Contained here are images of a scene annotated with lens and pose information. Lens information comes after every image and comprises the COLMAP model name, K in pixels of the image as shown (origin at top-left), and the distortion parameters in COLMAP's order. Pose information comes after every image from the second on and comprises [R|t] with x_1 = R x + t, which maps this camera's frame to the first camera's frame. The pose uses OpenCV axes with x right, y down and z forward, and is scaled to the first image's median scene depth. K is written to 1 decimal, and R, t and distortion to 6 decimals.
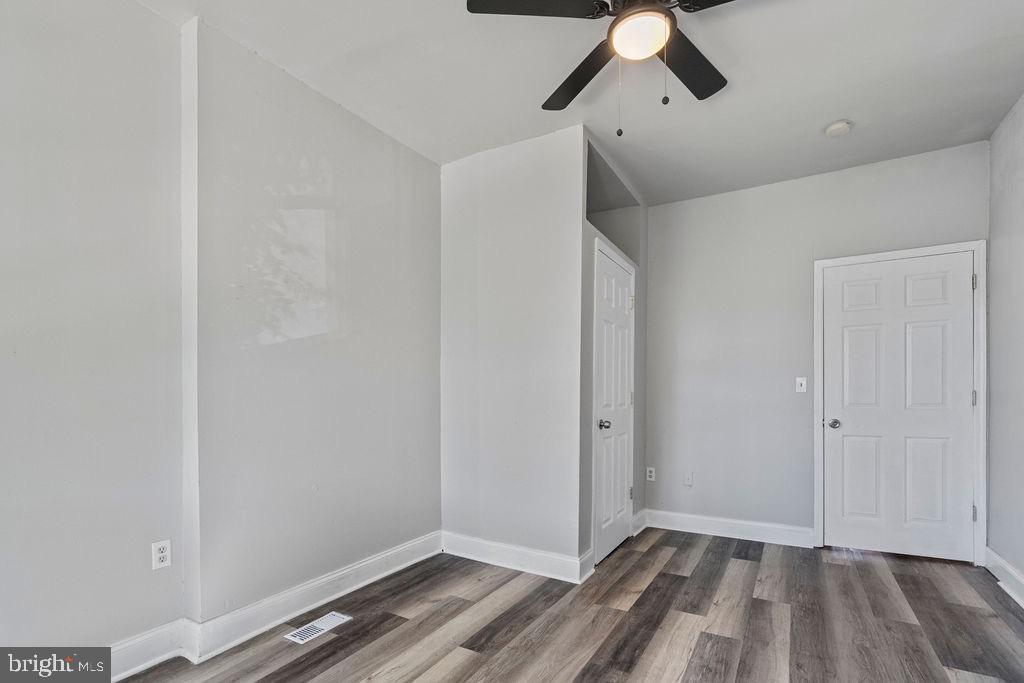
lens RADIAL K [[485.1, 0, 512.9], [0, 485.1, 398.2], [0, 0, 1]] dist [0.001288, 0.000328]
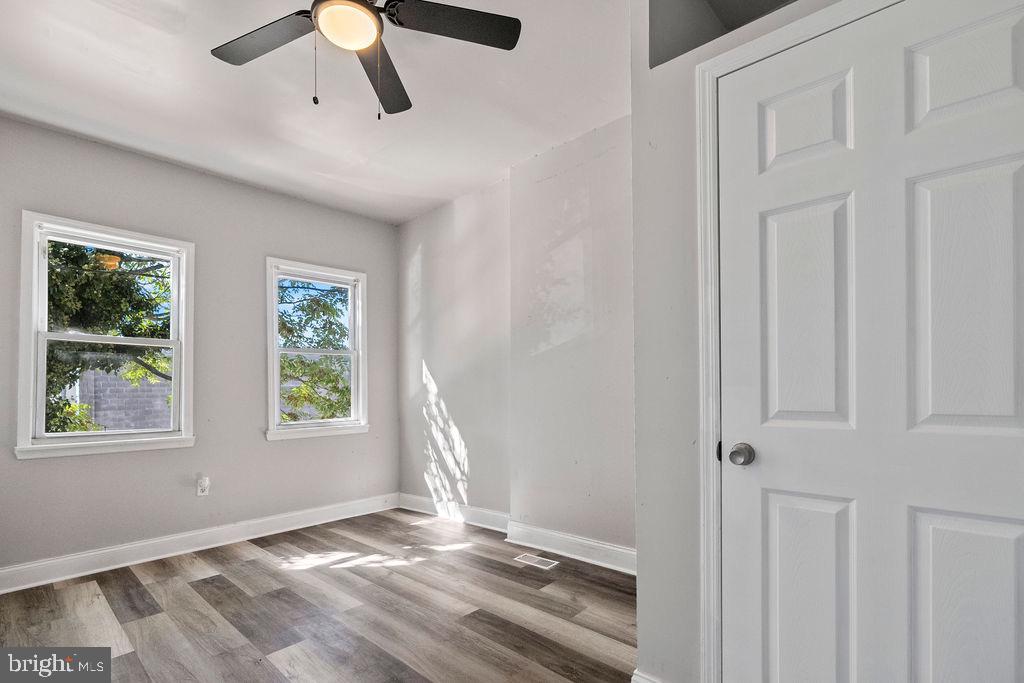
lens RADIAL K [[486.6, 0, 514.4], [0, 486.6, 382.1], [0, 0, 1]] dist [-0.002366, -0.000483]
pose [[-0.204674, 0.008913, -0.978790, 0.744465], [0.003512, 0.999959, 0.008372, -0.027704], [0.978824, -0.001724, -0.204696, 0.980767]]
